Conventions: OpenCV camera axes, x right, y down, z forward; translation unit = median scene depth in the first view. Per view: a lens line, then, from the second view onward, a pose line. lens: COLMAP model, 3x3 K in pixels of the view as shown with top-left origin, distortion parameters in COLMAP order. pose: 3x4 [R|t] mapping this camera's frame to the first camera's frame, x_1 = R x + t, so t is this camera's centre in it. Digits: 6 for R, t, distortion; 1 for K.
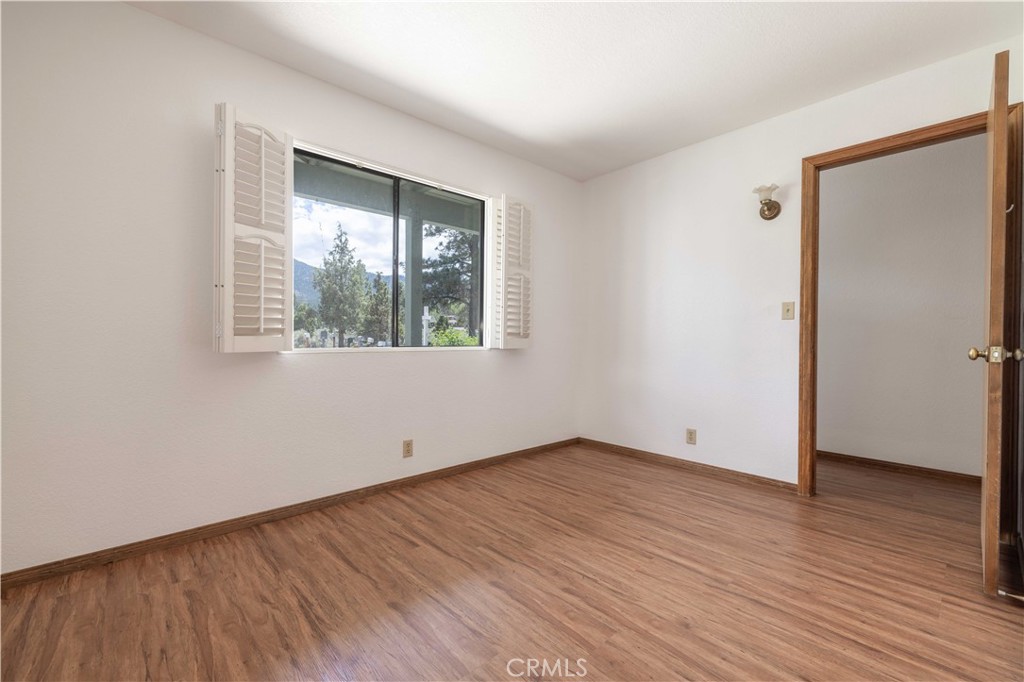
lens RADIAL K [[437.8, 0, 506.6], [0, 437.8, 338.0], [0, 0, 1]] dist [0.000810, 0.000078]
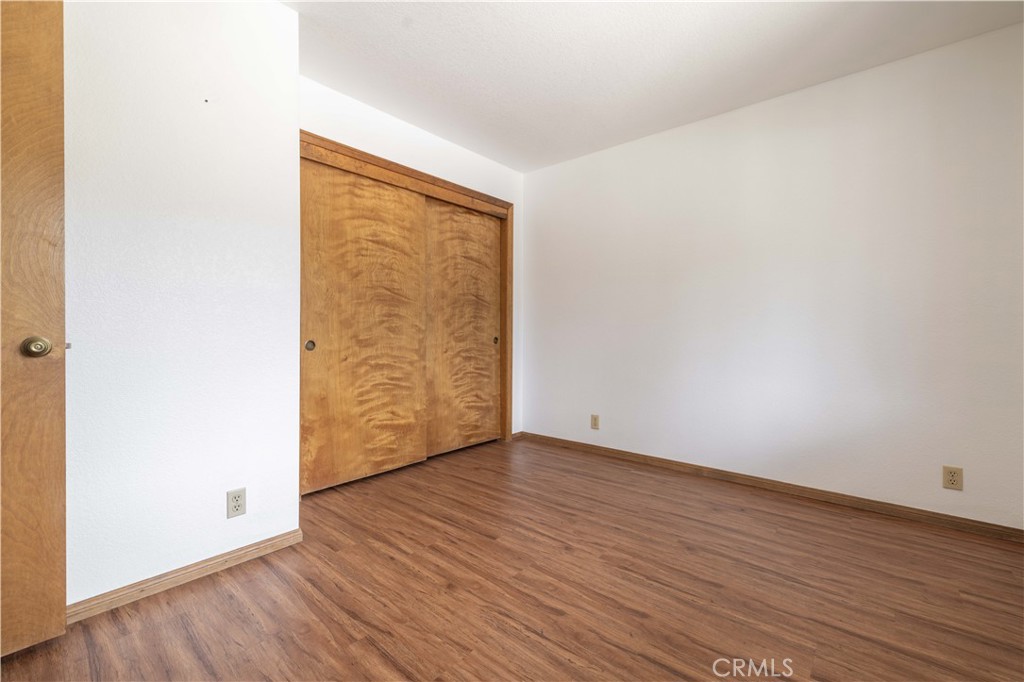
lens RADIAL K [[437.8, 0, 511.0], [0, 437.8, 339.1], [0, 0, 1]] dist [0.000810, 0.000078]
pose [[-0.991551, -0.007964, -0.129471, 0.361081], [-0.009251, 0.999914, 0.009340, 0.009754], [0.129386, 0.010459, -0.991539, 1.894865]]
